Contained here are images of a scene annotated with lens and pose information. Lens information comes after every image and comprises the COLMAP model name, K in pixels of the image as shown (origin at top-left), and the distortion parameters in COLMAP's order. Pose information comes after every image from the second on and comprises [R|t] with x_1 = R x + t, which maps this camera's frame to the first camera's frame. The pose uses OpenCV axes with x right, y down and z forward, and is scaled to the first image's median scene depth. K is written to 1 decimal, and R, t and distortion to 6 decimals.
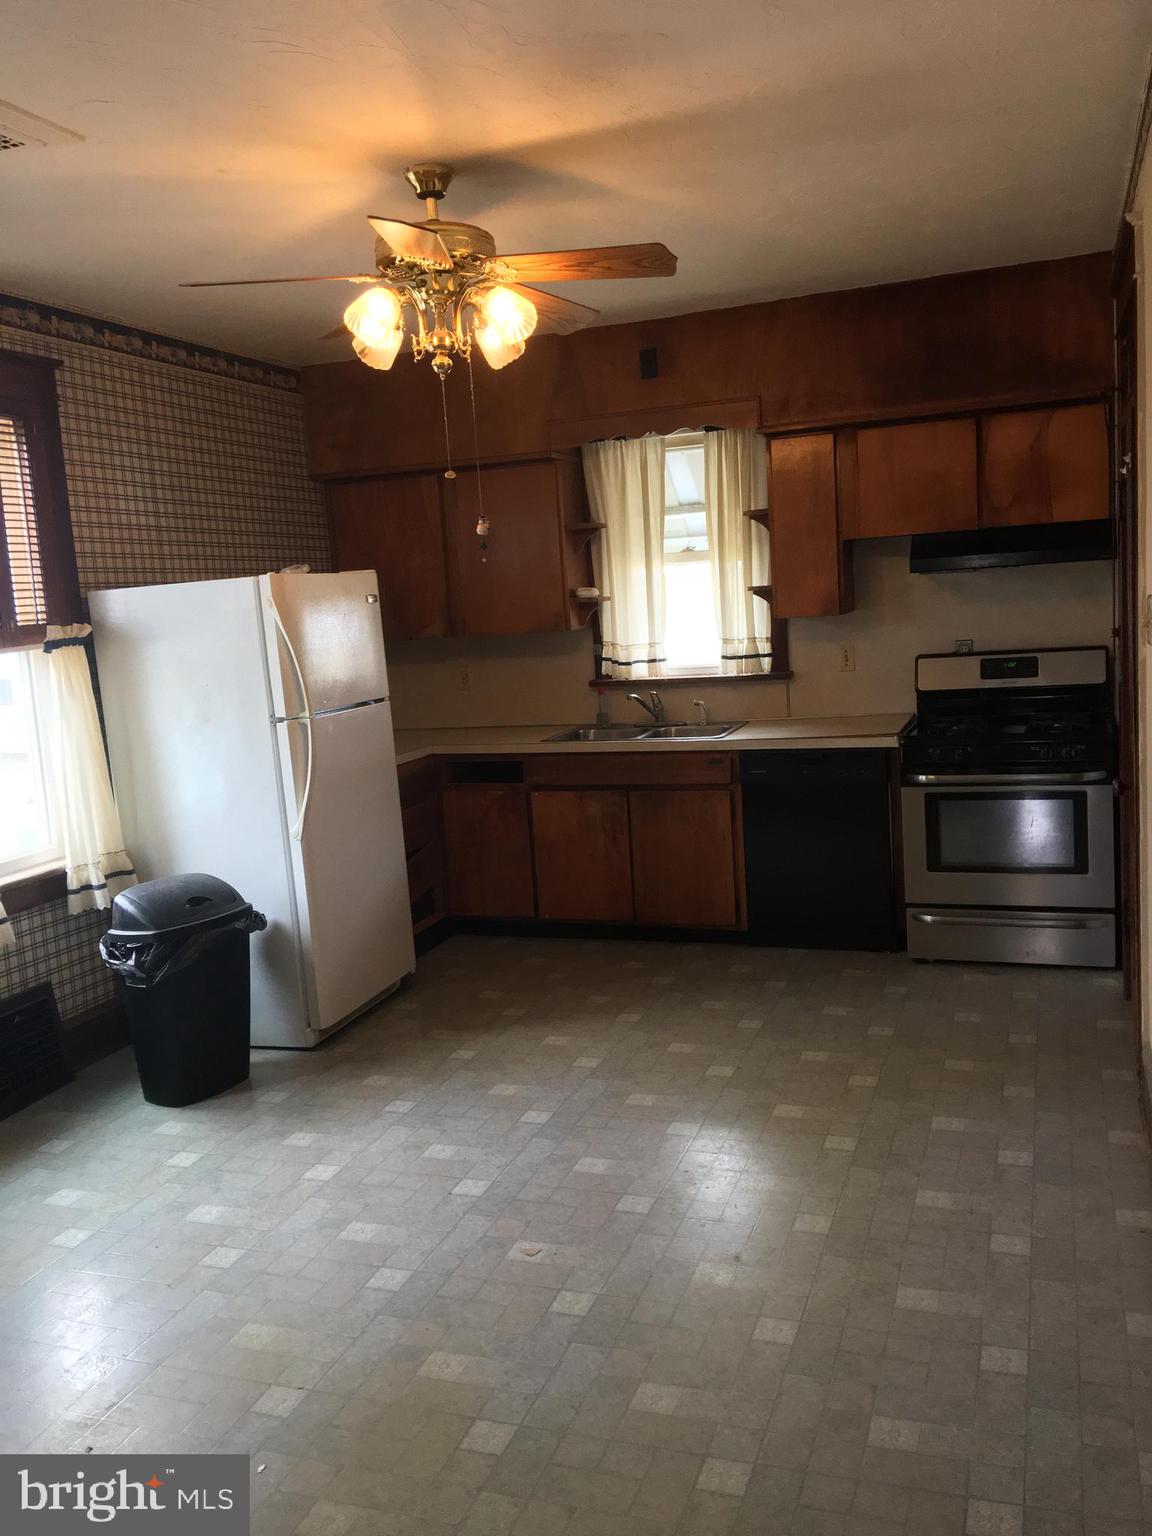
lens RADIAL K [[1270.6, 0, 576.0], [0, 1270.6, 768.0], [0, 0, 1]] dist [0.008829, -0.000495]
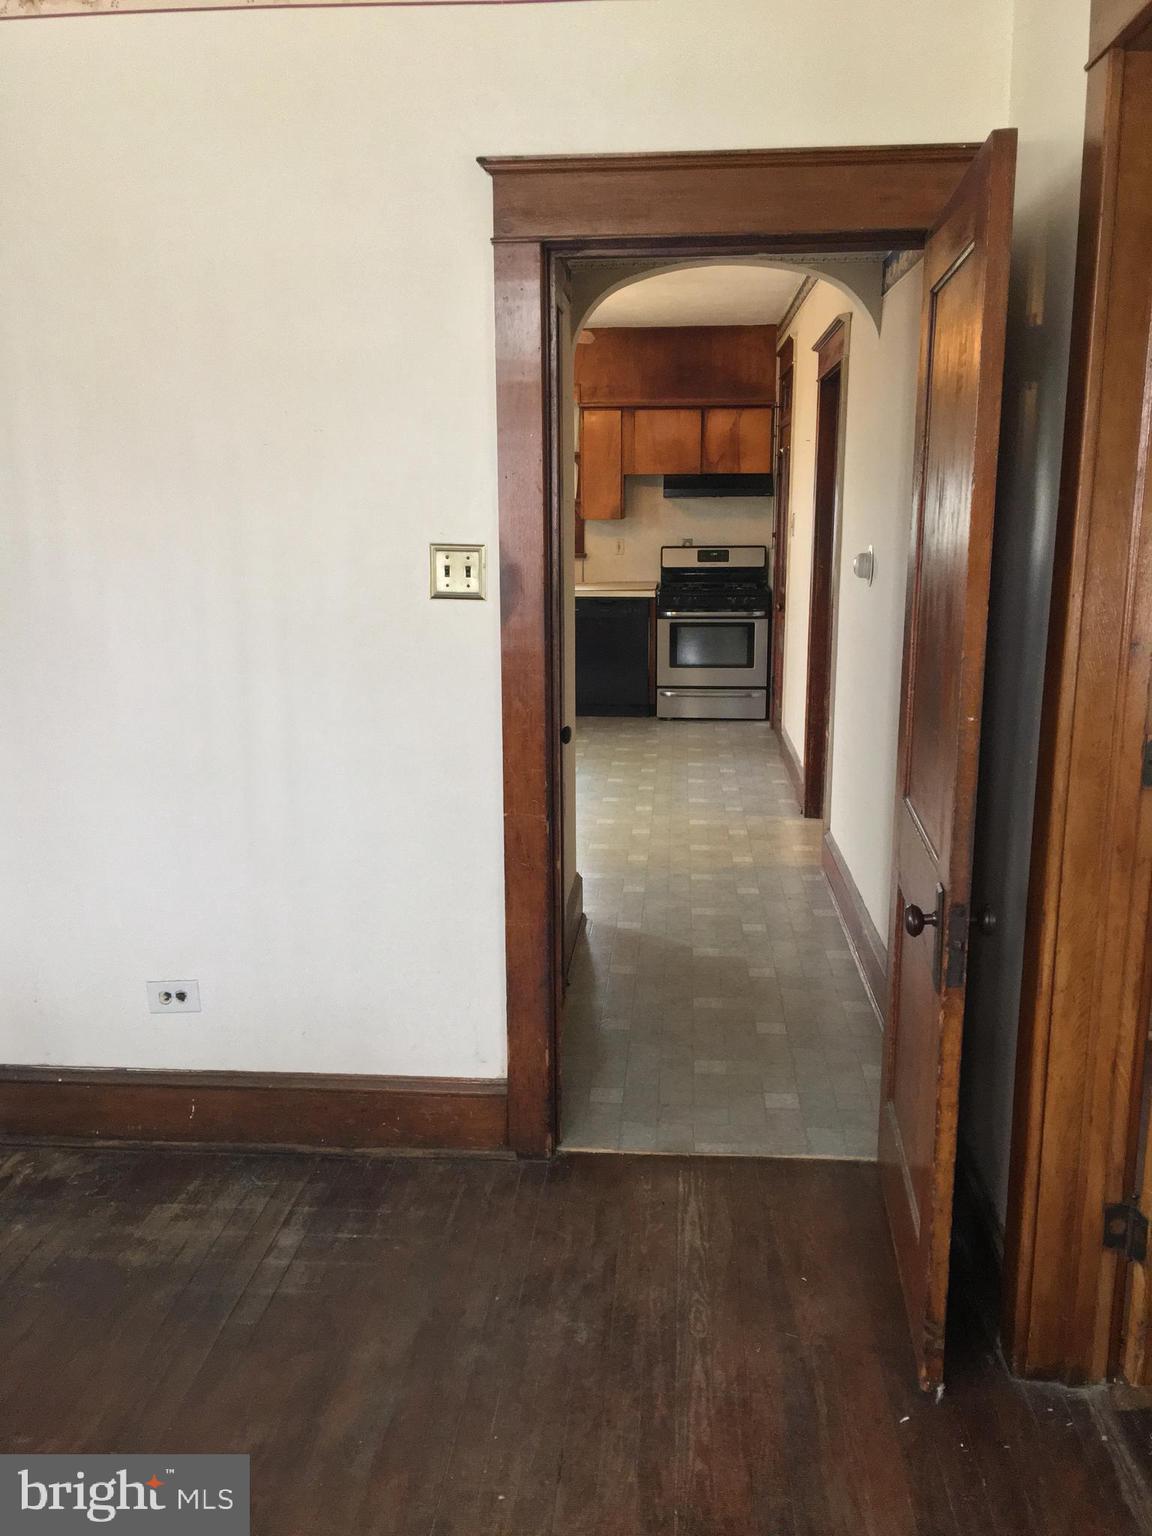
lens RADIAL K [[1291.8, 0, 576.0], [0, 1291.8, 768.0], [0, 0, 1]] dist [0.034807, -0.004030]
pose [[0.961360, 0.008558, 0.275162, -0.334718], [-0.025780, 0.997923, 0.059032, 0.114526], [-0.274085, -0.063844, 0.959584, -0.686333]]
